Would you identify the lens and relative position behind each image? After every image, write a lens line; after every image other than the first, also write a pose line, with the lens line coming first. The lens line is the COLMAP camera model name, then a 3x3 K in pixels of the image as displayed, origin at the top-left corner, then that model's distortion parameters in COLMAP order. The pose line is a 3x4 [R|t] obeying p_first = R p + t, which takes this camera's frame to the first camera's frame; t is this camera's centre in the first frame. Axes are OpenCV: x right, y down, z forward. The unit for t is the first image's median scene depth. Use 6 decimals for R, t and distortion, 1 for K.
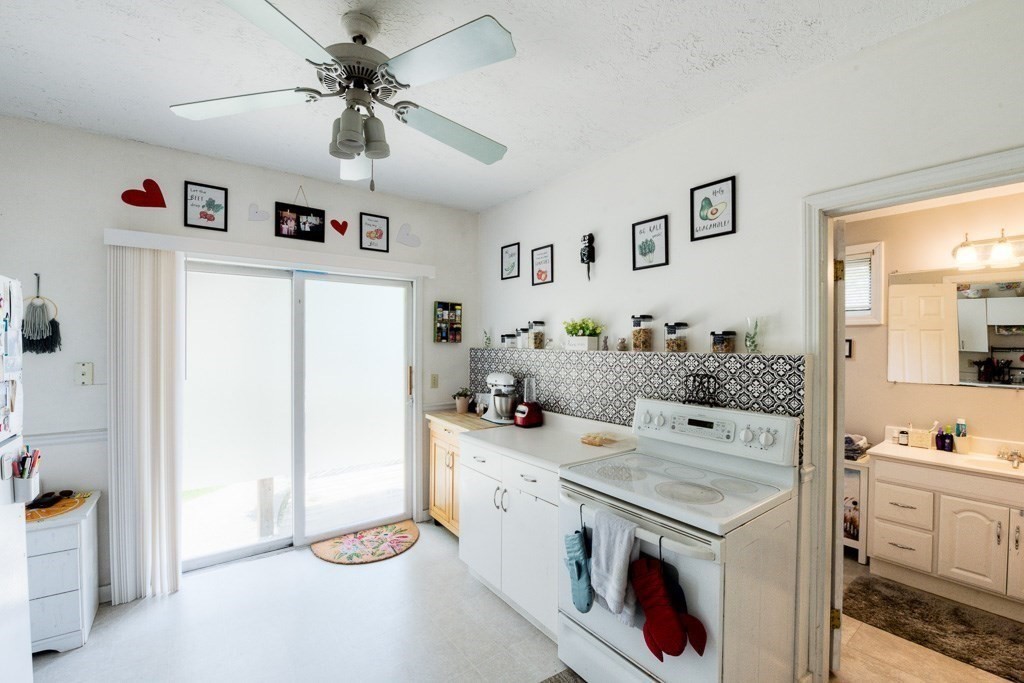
lens RADIAL K [[435.4, 0, 513.0], [0, 435.4, 346.2], [0, 0, 1]] dist [-0.000167, -0.000168]
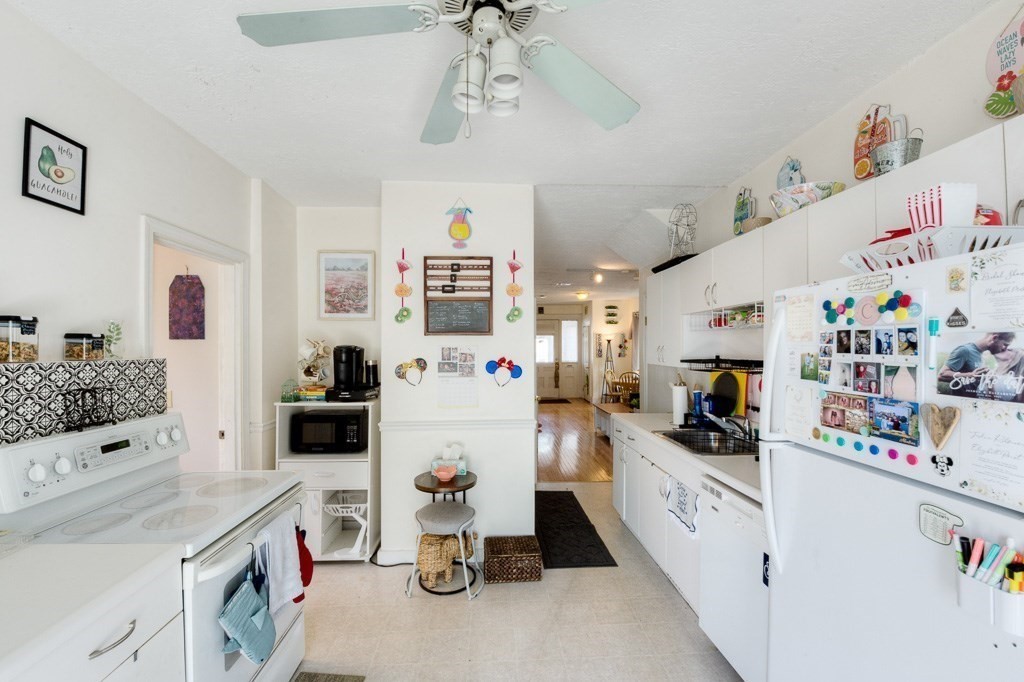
lens RADIAL K [[405.1, 0, 510.3], [0, 405.1, 344.8], [0, 0, 1]] dist [-0.019069, -0.000642]
pose [[-0.831979, -0.002557, 0.554800, -0.560949], [-0.001766, 0.999997, 0.001961, -0.015450], [-0.554804, 0.000652, -0.831981, 1.124315]]
